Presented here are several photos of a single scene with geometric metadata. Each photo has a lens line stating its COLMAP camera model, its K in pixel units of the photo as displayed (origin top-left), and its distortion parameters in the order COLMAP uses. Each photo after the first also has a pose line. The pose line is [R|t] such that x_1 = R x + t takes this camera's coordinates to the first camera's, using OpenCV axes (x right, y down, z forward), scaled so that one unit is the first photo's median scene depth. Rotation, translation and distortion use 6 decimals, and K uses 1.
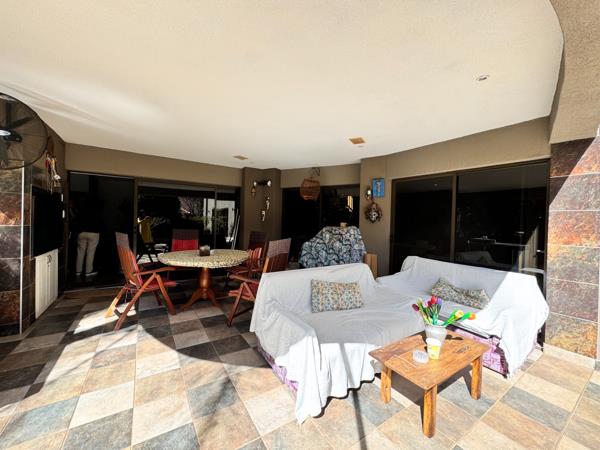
lens RADIAL K [[237.8, 0, 301.2], [0, 237.8, 223.5], [0, 0, 1]] dist [-0.003897, 0.000219]
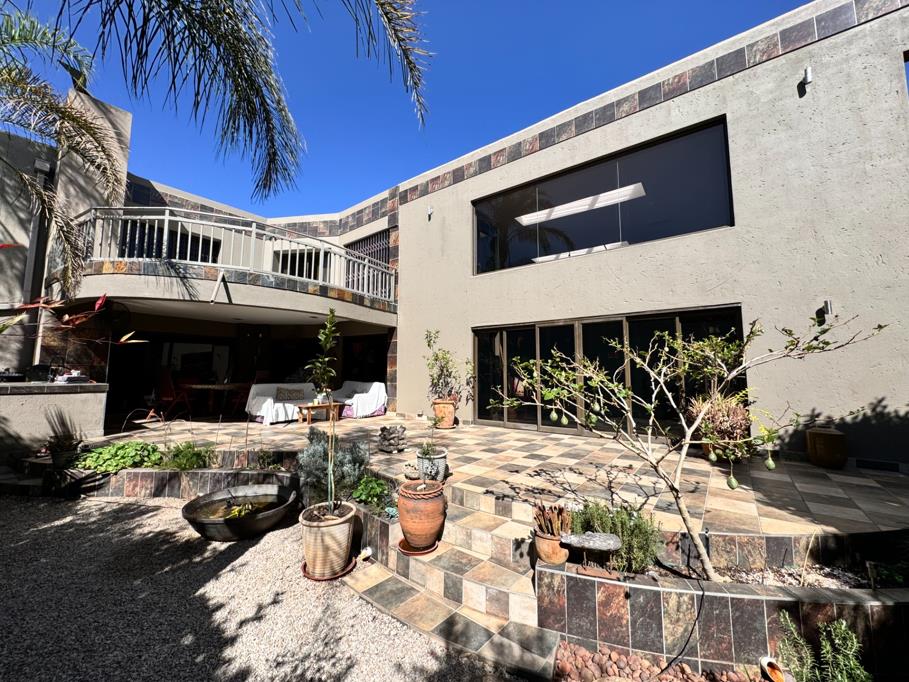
lens RADIAL K [[360.3, 0, 454.0], [0, 360.3, 341.9], [0, 0, 1]] dist [-0.003897, 0.000219]
pose [[0.943678, 0.004618, 0.330834, 0.512844], [0.025098, 0.996022, -0.085495, 0.152354], [-0.329913, 0.088983, 0.939808, -2.874534]]
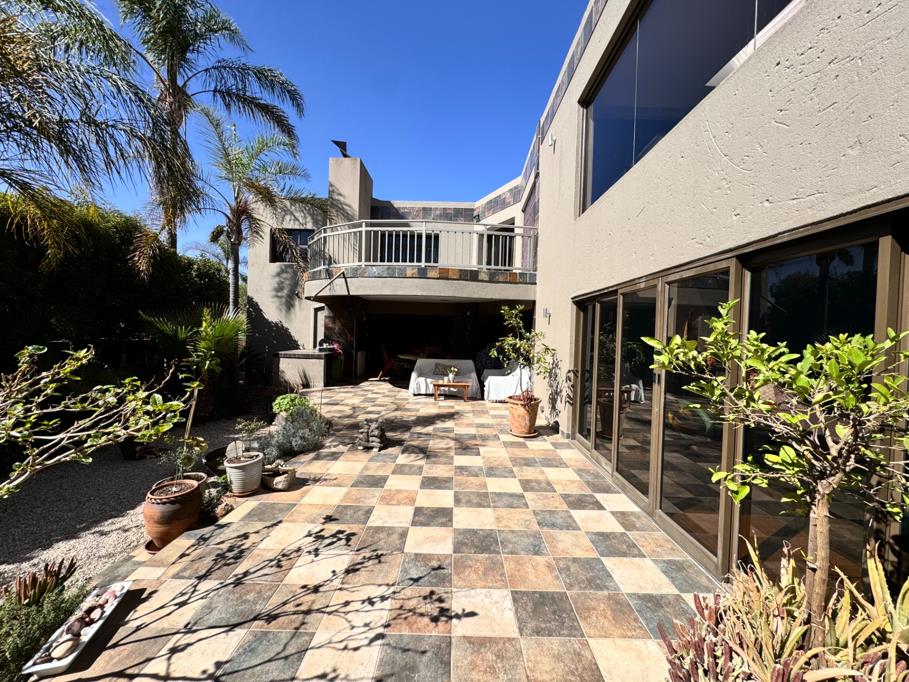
lens RADIAL K [[360.3, 0, 455.6], [0, 360.3, 340.1], [0, 0, 1]] dist [-0.003897, 0.000219]
pose [[0.835409, 0.007899, -0.549571, 2.384989], [-0.011385, 0.999931, -0.002935, 0.016261], [0.549510, 0.008709, 0.835442, -2.095394]]
